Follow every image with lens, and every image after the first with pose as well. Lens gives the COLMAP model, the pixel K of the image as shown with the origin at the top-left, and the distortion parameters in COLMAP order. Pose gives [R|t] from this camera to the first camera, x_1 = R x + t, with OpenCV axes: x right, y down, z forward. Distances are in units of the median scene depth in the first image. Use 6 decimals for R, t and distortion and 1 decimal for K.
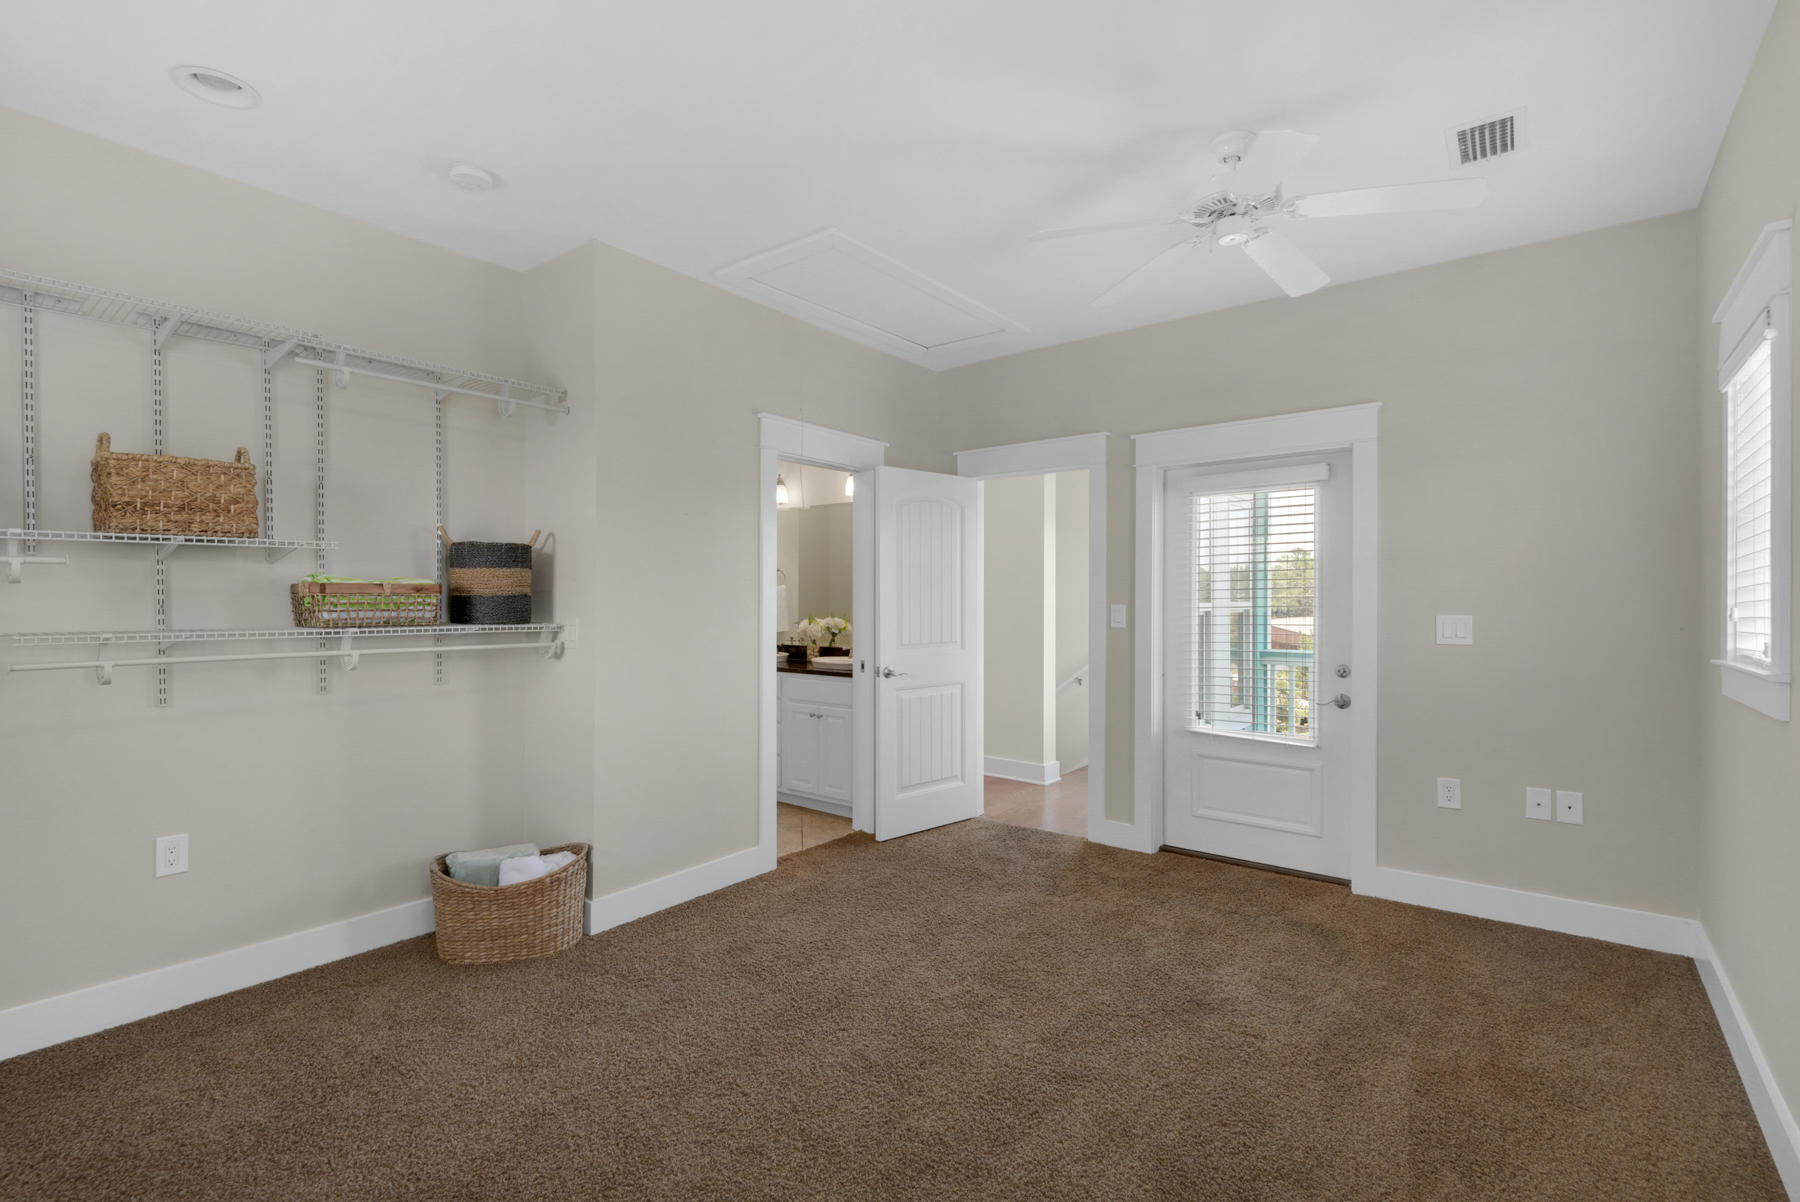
lens RADIAL K [[816.6, 0, 900.0], [0, 816.6, 601.0], [0, 0, 1]] dist [0.045956, -0.033295]
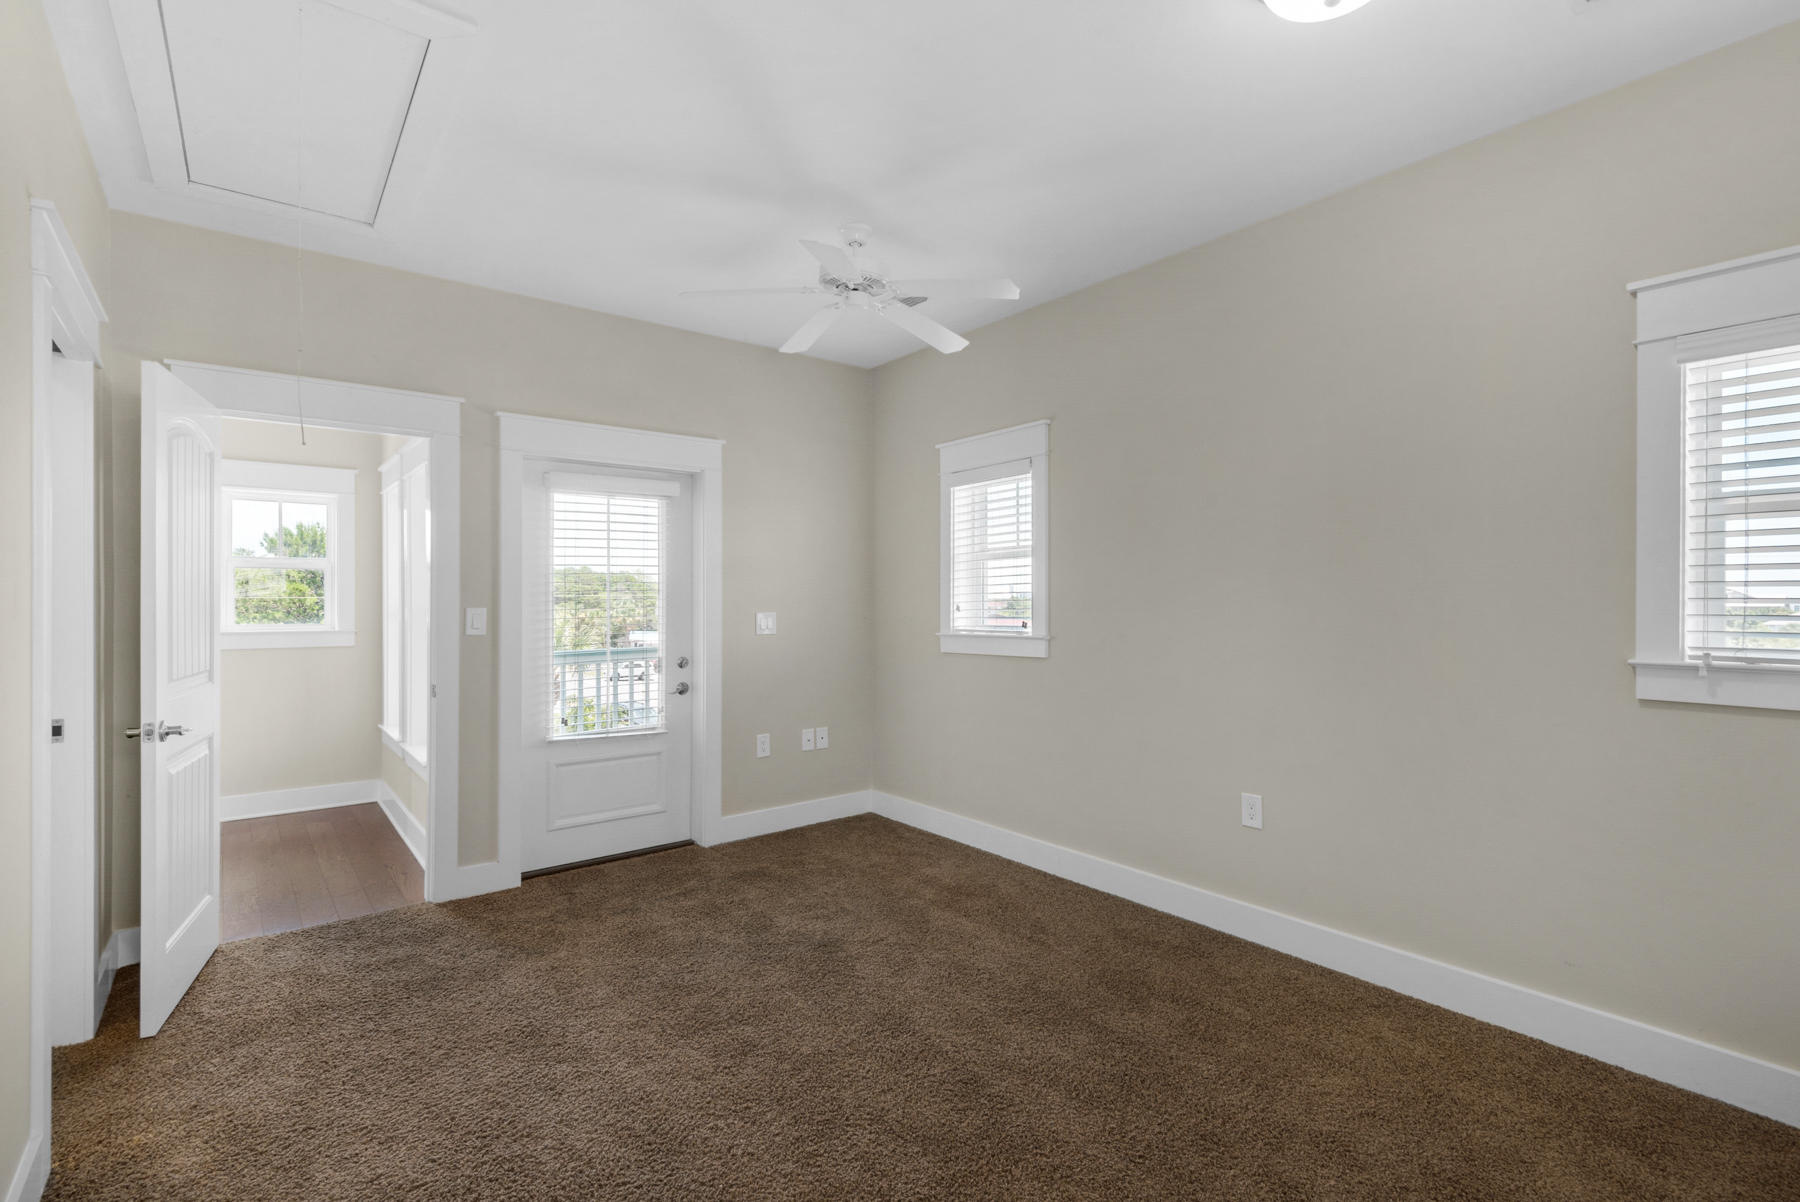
lens RADIAL K [[816.6, 0, 900.0], [0, 816.6, 601.0], [0, 0, 1]] dist [0.045956, -0.033295]
pose [[0.243929, 0.000075, 0.969793, -0.498170], [0.005711, 0.999983, -0.001513, 0.001902], [-0.969776, 0.005907, 0.243924, 0.410002]]
